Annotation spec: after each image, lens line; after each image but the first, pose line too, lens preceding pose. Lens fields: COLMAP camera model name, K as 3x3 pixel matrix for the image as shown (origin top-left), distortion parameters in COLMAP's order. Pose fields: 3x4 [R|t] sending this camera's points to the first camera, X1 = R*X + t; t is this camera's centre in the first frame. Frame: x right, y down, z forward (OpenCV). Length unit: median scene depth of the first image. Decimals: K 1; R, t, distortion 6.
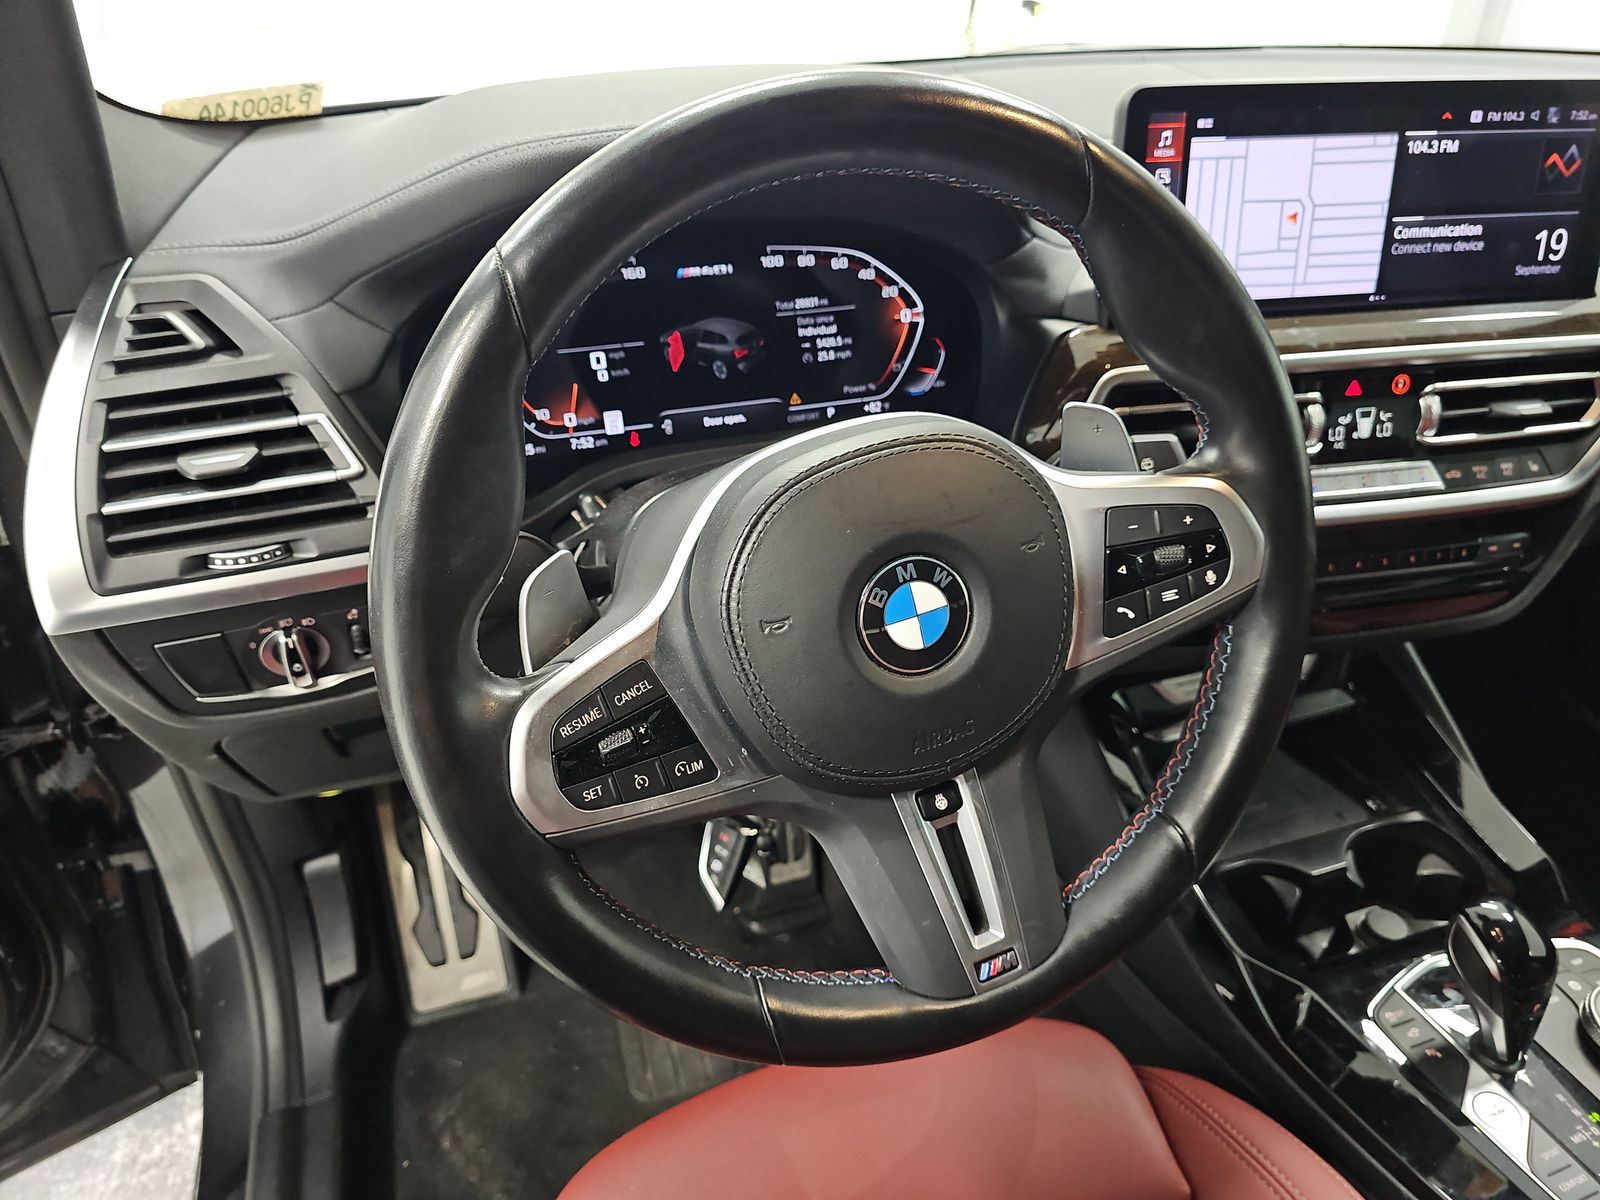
lens RADIAL K [[1065.5, 0, 790.7], [0, 1065.5, 580.2], [0, 0, 1]] dist [0.017525, -0.032373]
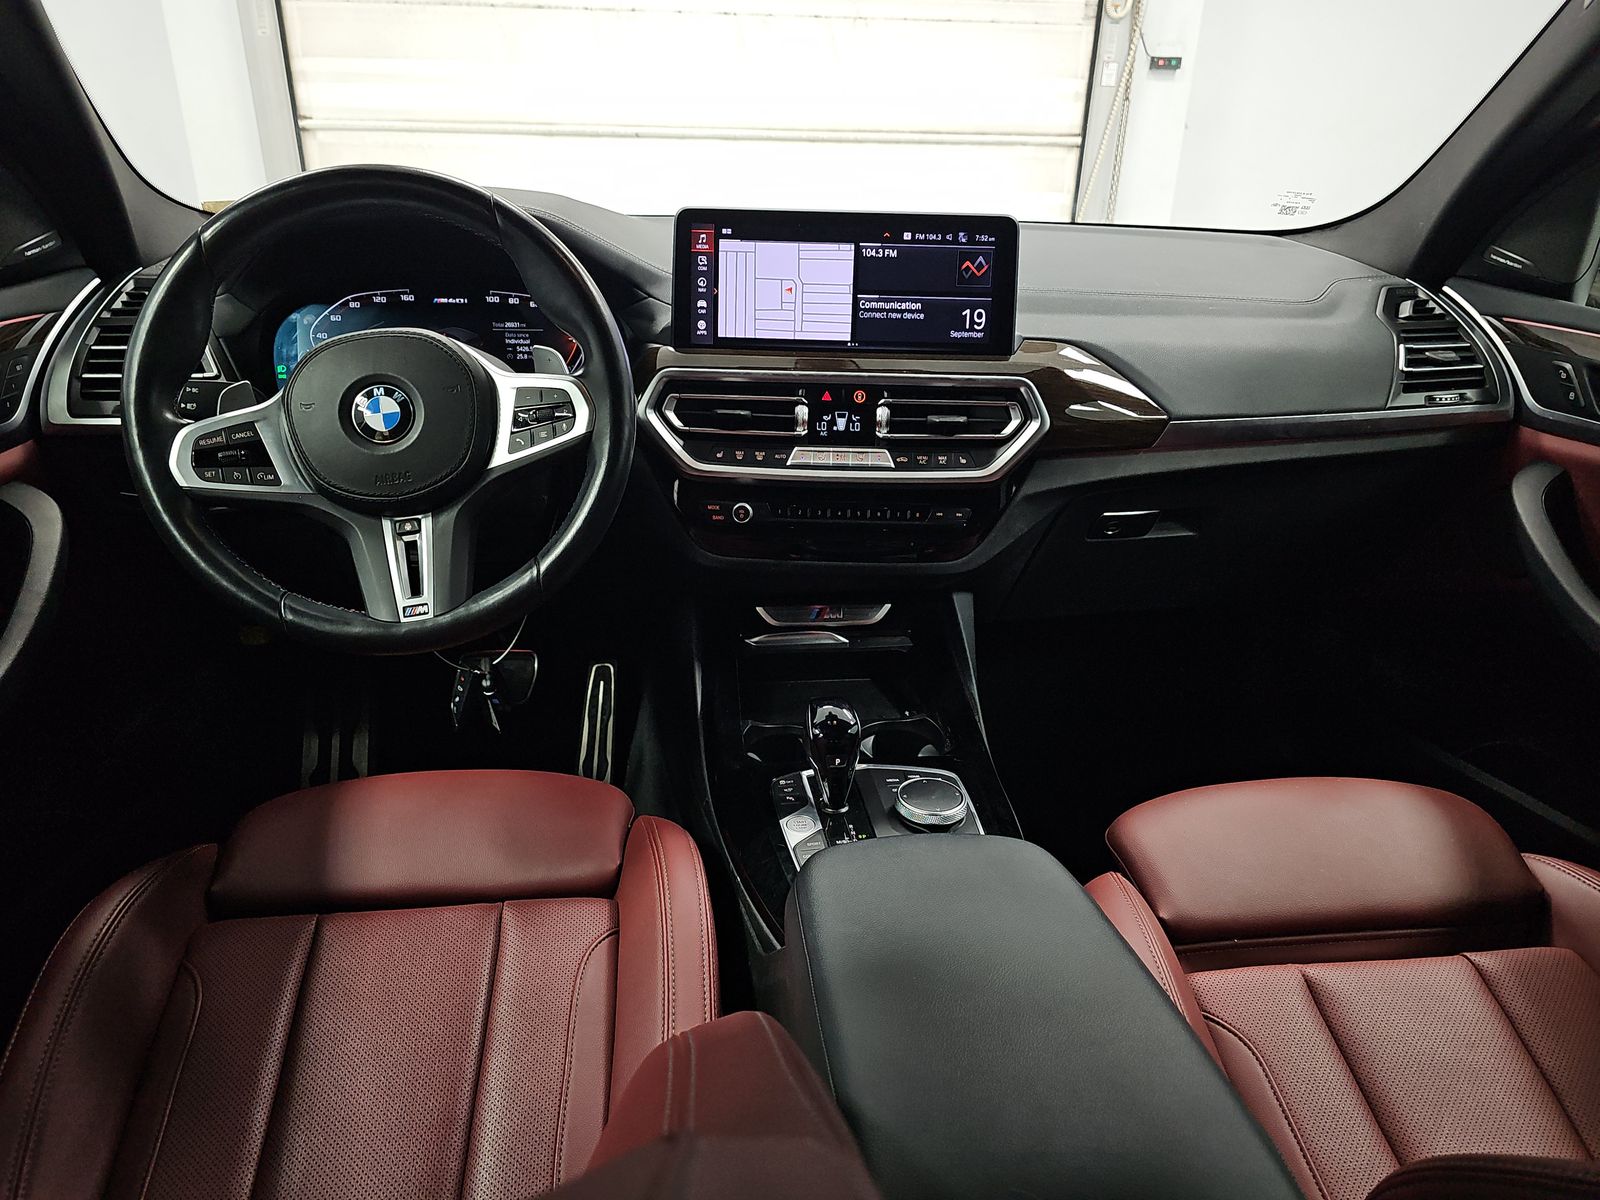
lens RADIAL K [[1065.5, 0, 790.7], [0, 1065.5, 580.2], [0, 0, 1]] dist [0.017525, -0.032373]
pose [[0.974128, 0.101052, -0.202145, 0.831232], [-0.137003, 0.975416, -0.172606, 0.369889], [0.179734, 0.195835, 0.964025, -0.481842]]
